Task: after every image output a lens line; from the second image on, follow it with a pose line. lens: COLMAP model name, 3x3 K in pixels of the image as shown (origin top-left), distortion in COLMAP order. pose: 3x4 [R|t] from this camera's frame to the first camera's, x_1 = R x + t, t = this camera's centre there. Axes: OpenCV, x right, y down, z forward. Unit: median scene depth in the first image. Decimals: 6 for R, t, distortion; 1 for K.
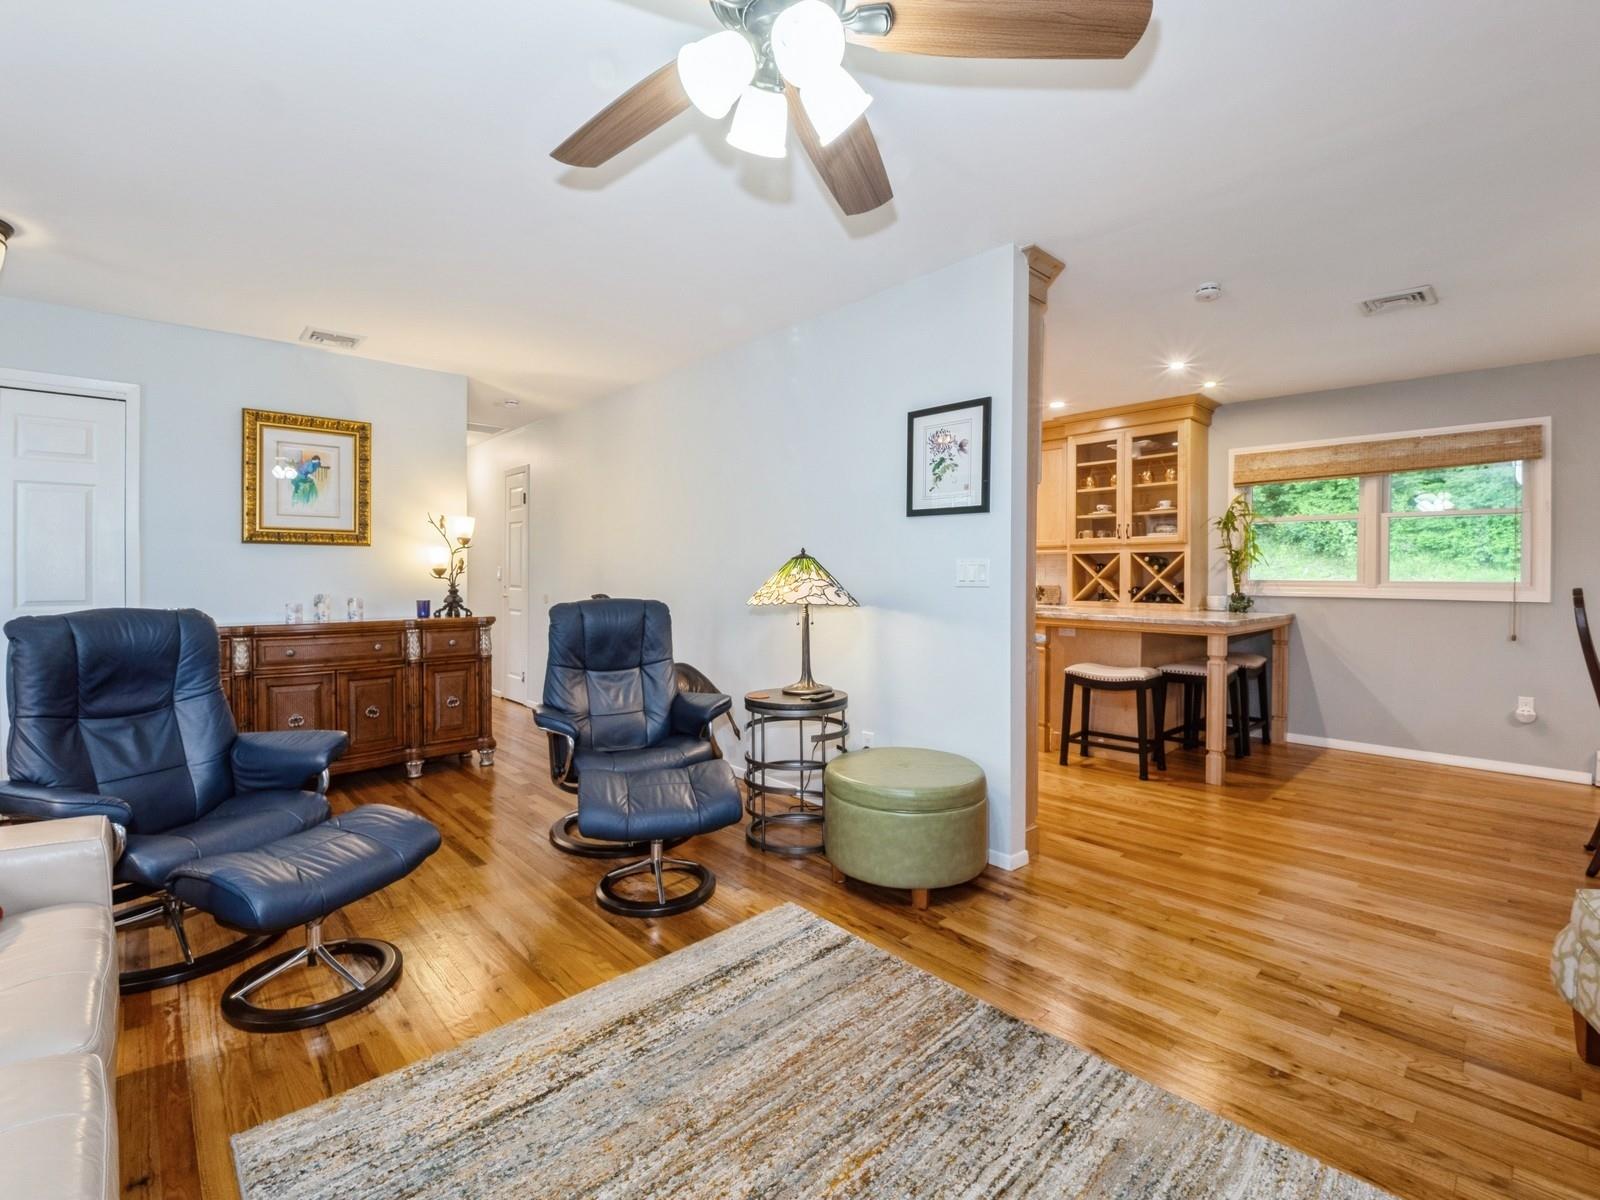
lens RADIAL K [[713.7, 0, 801.4], [0, 713.7, 574.0], [0, 0, 1]] dist [0.000081, -0.017859]
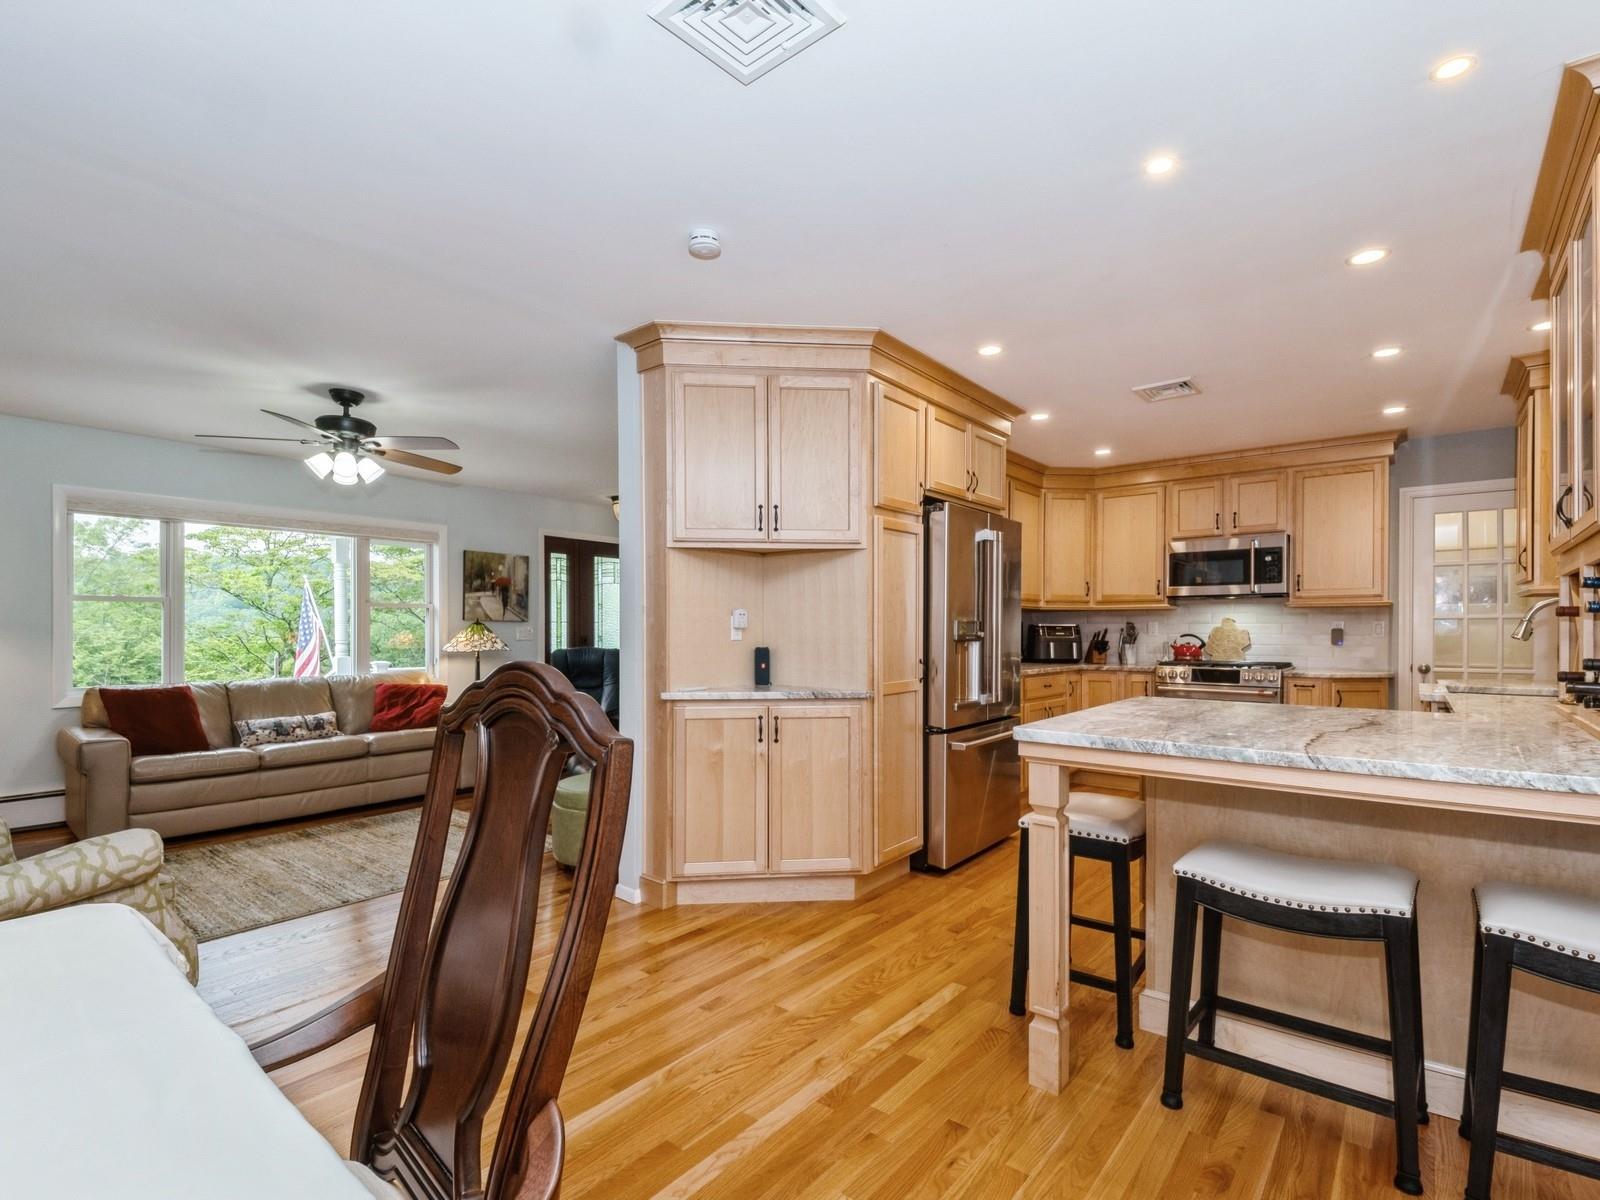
lens RADIAL K [[770.9, 0, 805.9], [0, 770.9, 615.4], [0, 0, 1]] dist [-0.014517, 0.000030]
pose [[0.135551, -0.025943, -0.990431, 0.785250], [-0.002869, 0.999643, -0.026577, 0.005669], [0.990766, 0.006444, 0.135428, 0.578992]]
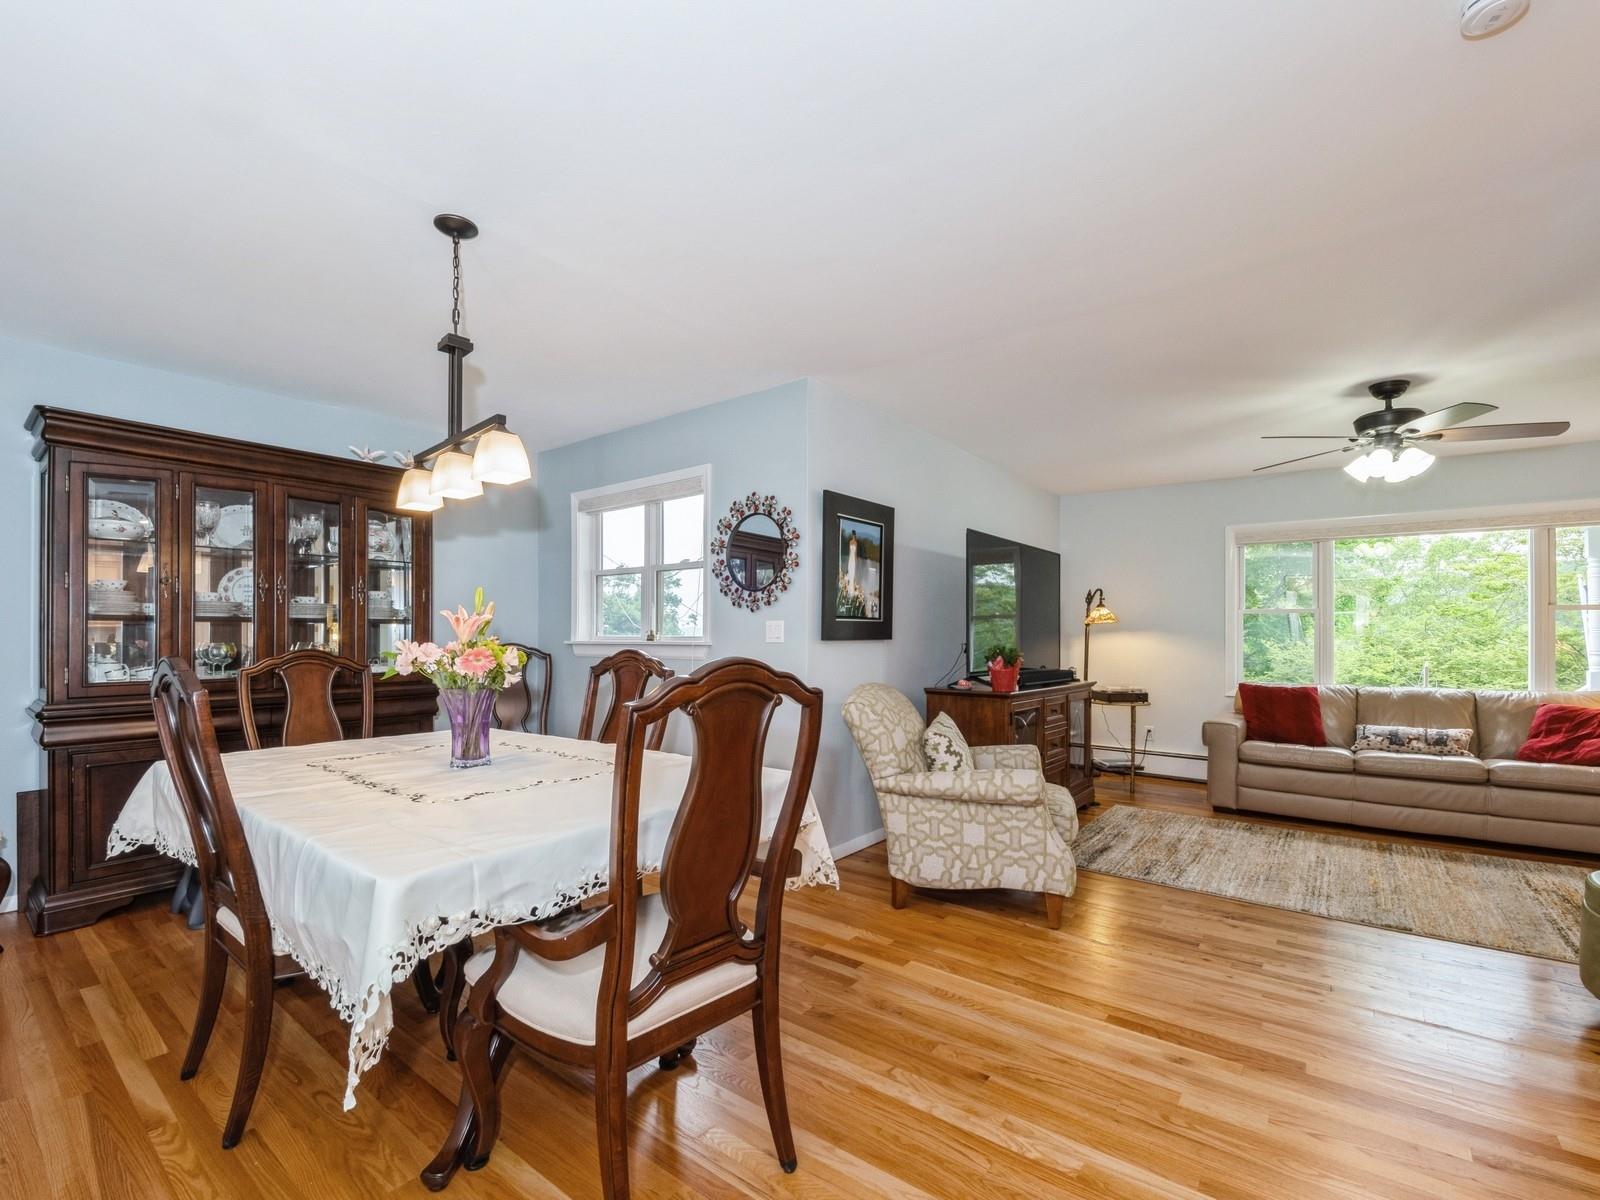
lens RADIAL K [[705.6, 0, 802.2], [0, 705.6, 626.5], [0, 0, 1]] dist [0.000667, -0.012375]
pose [[-0.987810, -0.015770, -0.154867, 0.613808], [-0.015080, 0.999870, -0.005631, 0.002804], [0.154935, -0.003227, -0.987919, 0.783465]]
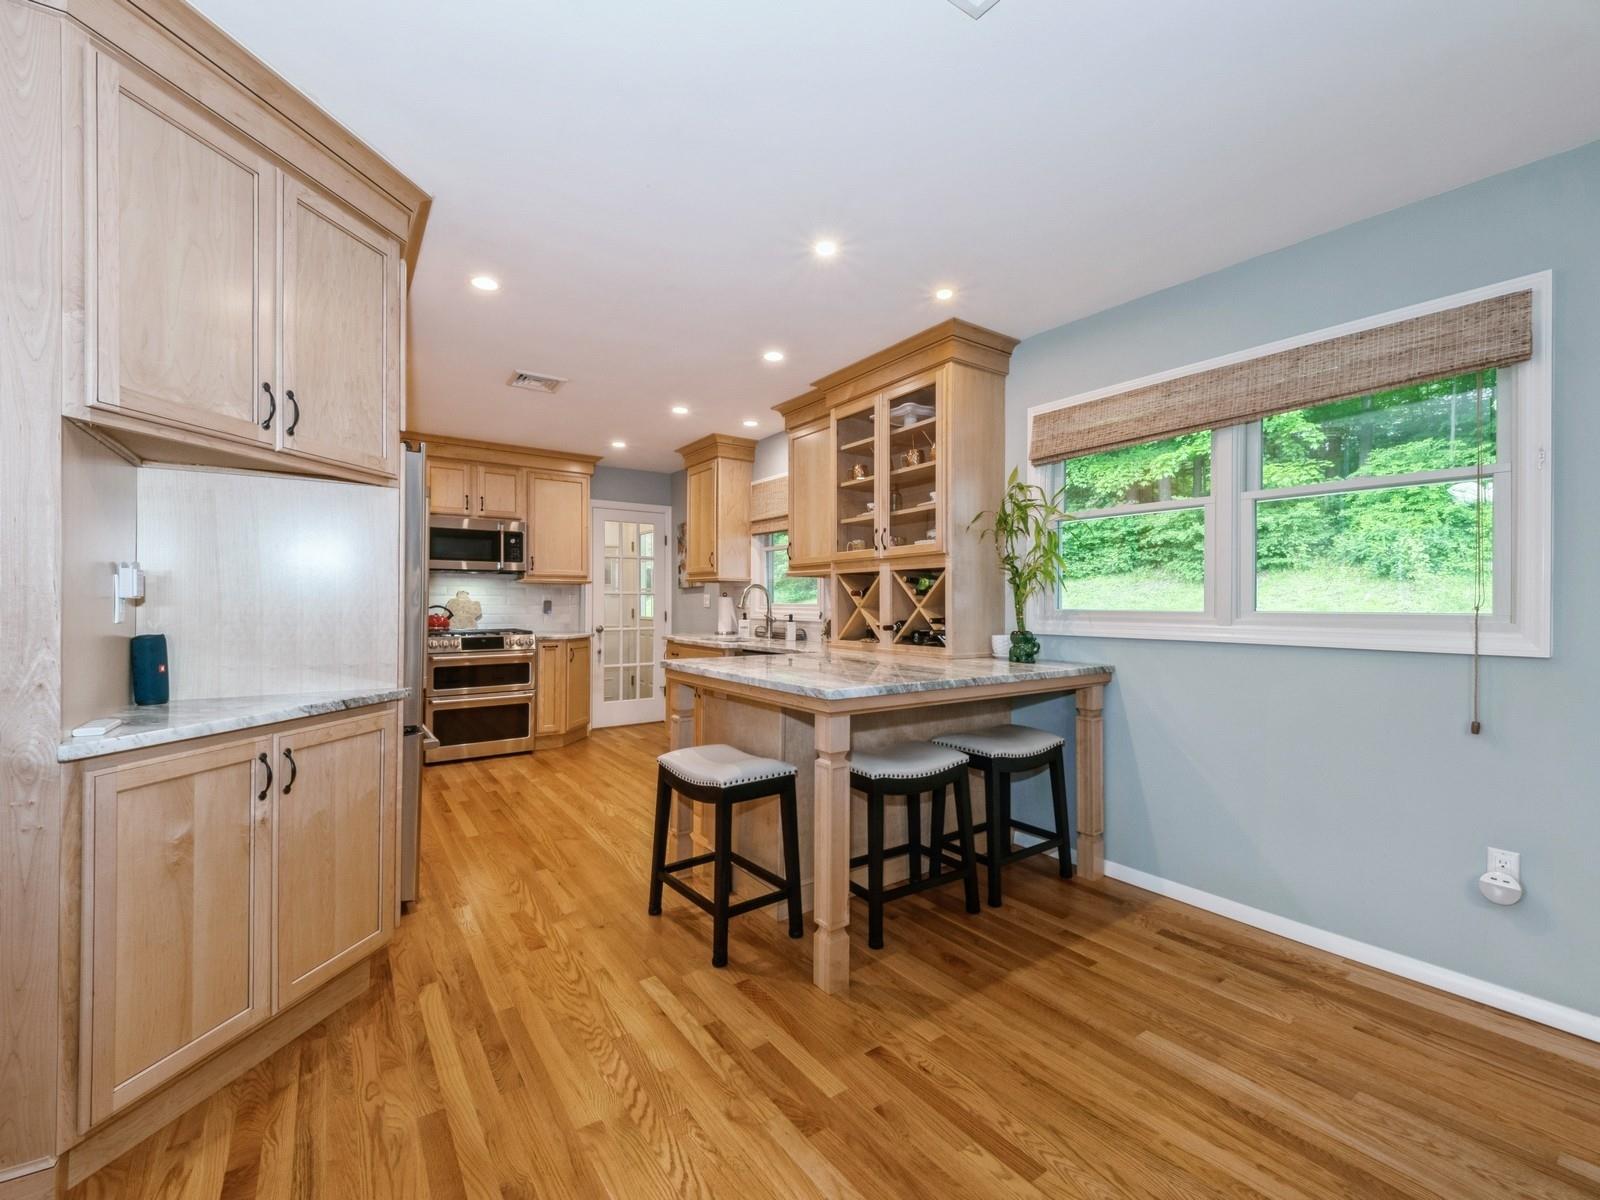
lens RADIAL K [[667.2, 0, 800.0], [0, 667.2, 600.0], [0, 0, 1]] dist [0.020029, -0.024953]
pose [[0.990531, -0.005608, -0.137171, 0.469893], [0.005018, 0.999977, -0.004653, 0.001087], [0.137194, 0.003921, 0.990536, 0.363400]]
